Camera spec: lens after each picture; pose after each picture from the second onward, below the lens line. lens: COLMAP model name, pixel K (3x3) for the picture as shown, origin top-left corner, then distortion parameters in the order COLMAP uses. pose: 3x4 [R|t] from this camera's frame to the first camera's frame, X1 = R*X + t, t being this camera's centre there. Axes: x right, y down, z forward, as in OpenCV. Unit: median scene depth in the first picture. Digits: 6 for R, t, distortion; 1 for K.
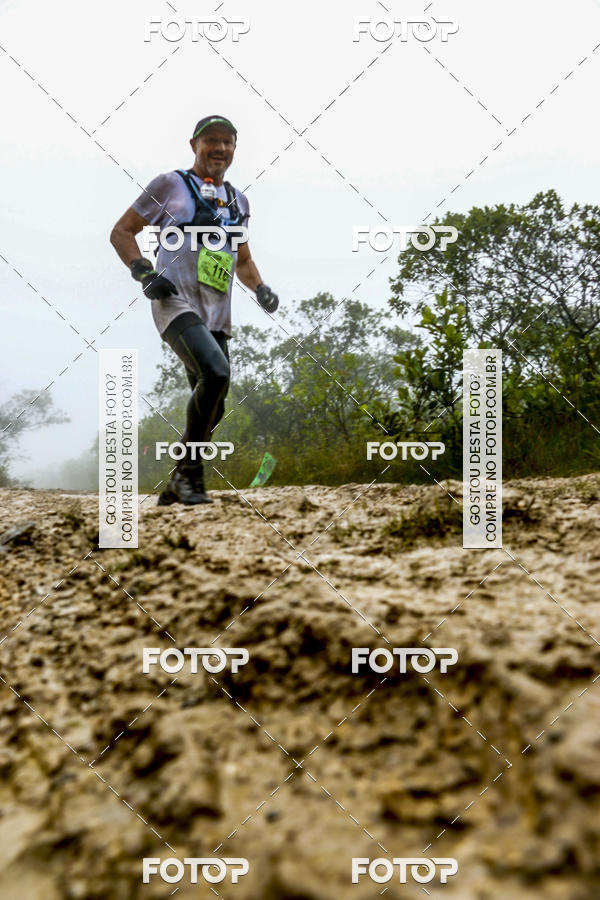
lens RADIAL K [[737.3, 0, 303.3], [0, 737.3, 449.4], [0, 0, 1]] dist [-0.181474, 0.150412]
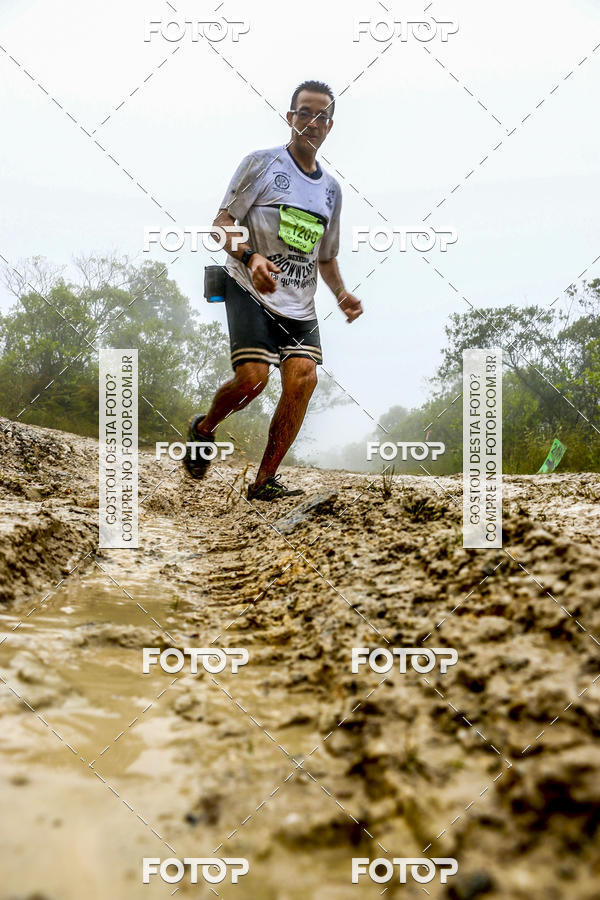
lens RADIAL K [[737.3, 0, 303.3], [0, 737.3, 449.4], [0, 0, 1]] dist [-0.181474, 0.150412]
pose [[0.928911, 0.030273, -0.369064, -0.109541], [-0.023054, 0.999447, 0.023954, 0.043831], [0.369585, -0.013743, 0.929095, 0.174803]]
